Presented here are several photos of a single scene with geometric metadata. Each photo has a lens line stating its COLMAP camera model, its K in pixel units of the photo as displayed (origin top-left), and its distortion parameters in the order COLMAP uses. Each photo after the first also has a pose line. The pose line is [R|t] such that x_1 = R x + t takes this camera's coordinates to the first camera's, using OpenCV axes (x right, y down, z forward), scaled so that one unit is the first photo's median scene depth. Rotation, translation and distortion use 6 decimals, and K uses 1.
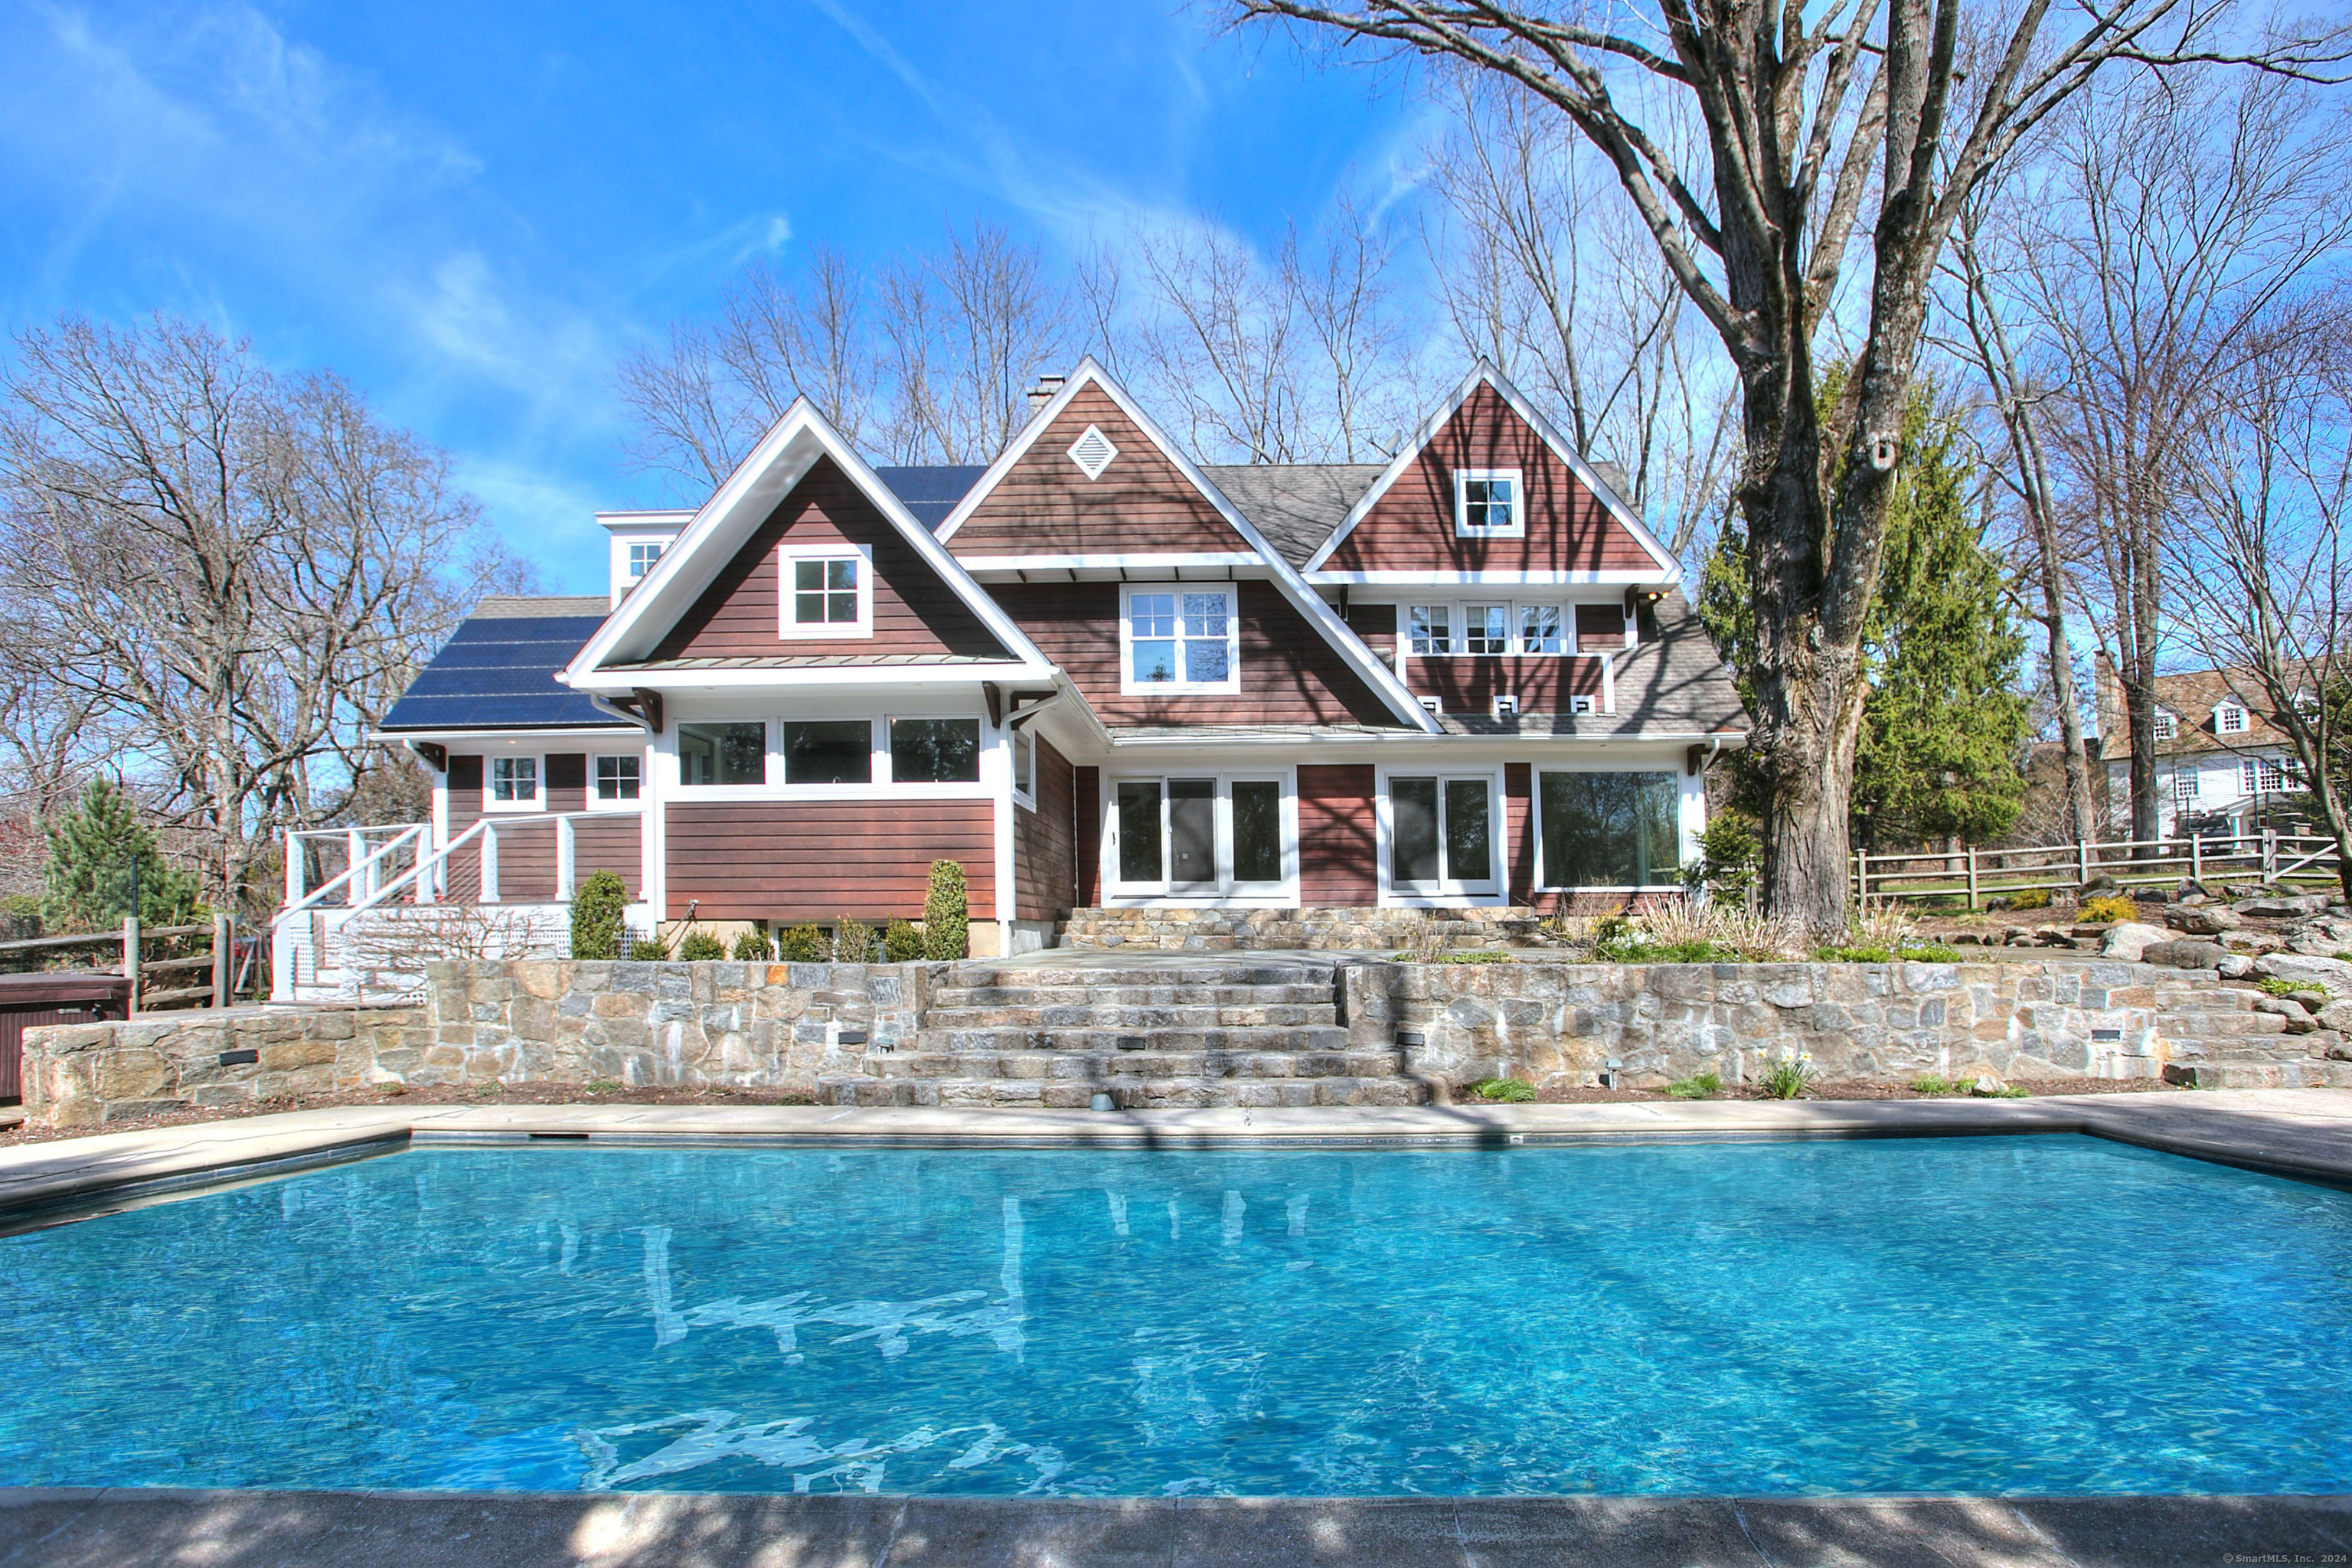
lens RADIAL K [[1205.3, 0, 1179.6], [0, 1205.3, 781.2], [0, 0, 1]] dist [-0.003683, 0.005497]
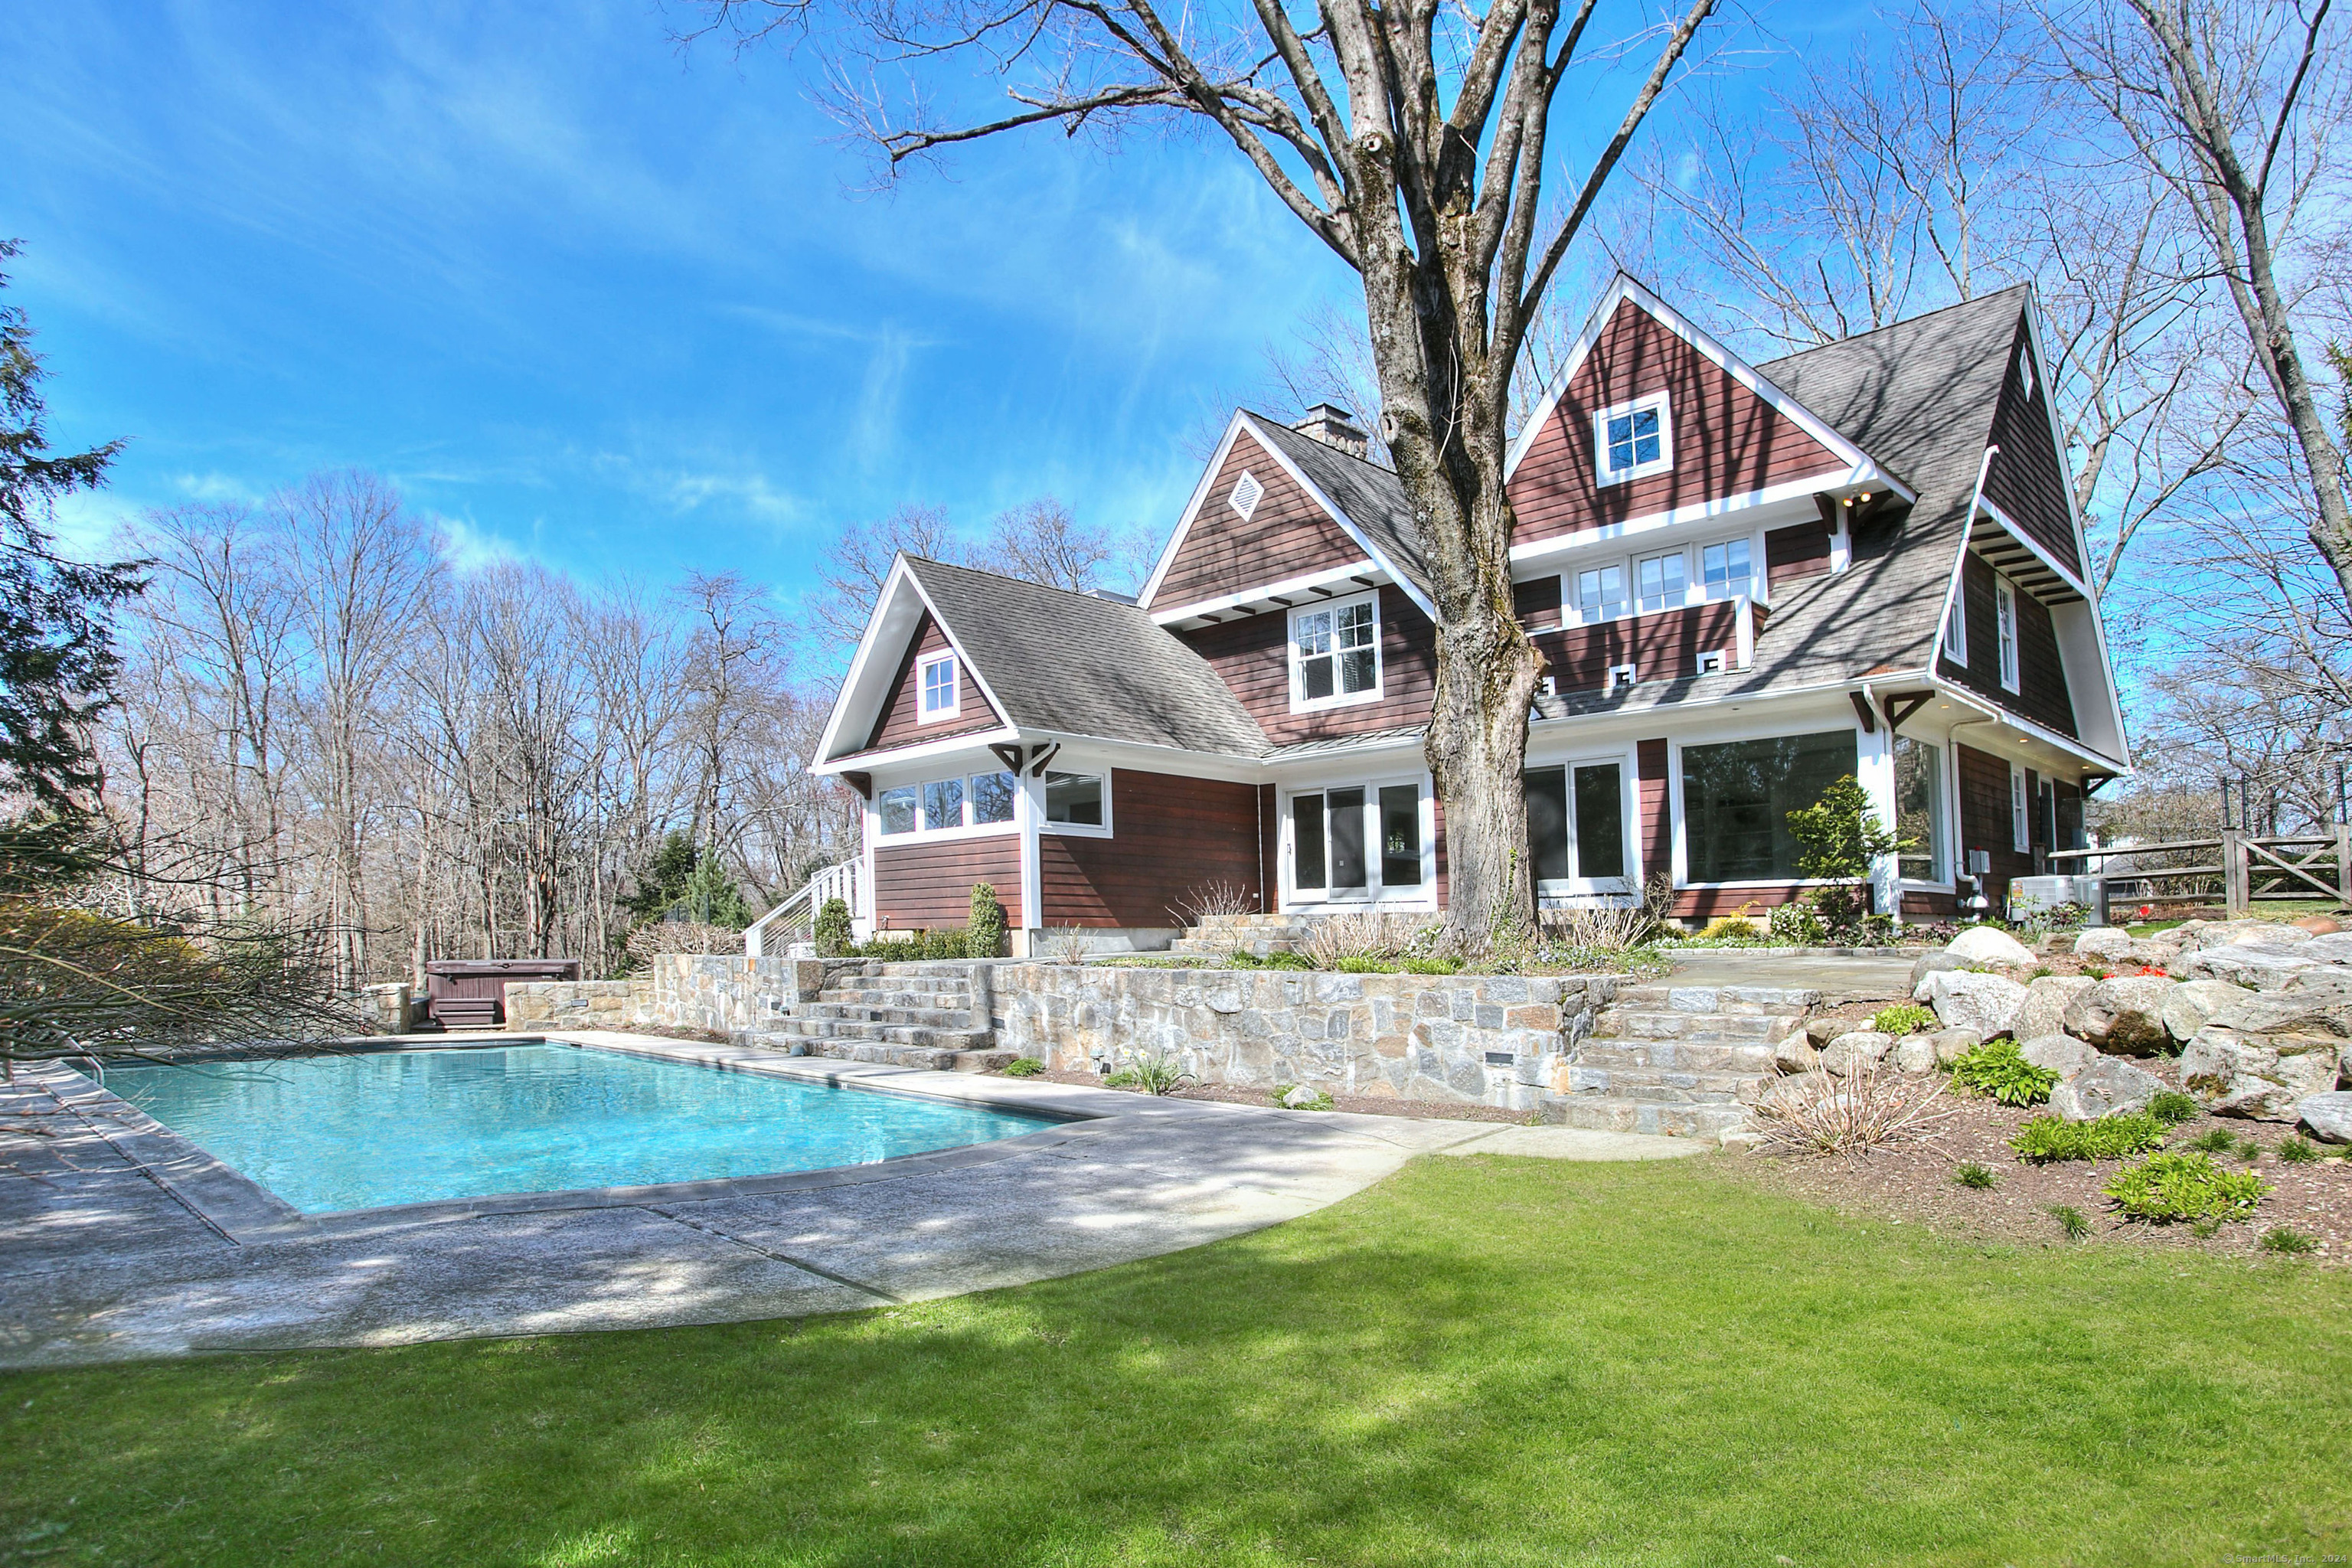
lens RADIAL K [[1305.8, 0, 1178.5], [0, 1305.8, 800.4], [0, 0, 1]] dist [-0.029188, 0.000680]
pose [[0.716595, -0.071582, -0.693807, 0.684785], [0.088791, 0.995989, -0.011051, 0.008468], [0.691815, -0.053685, 0.720076, 0.095923]]
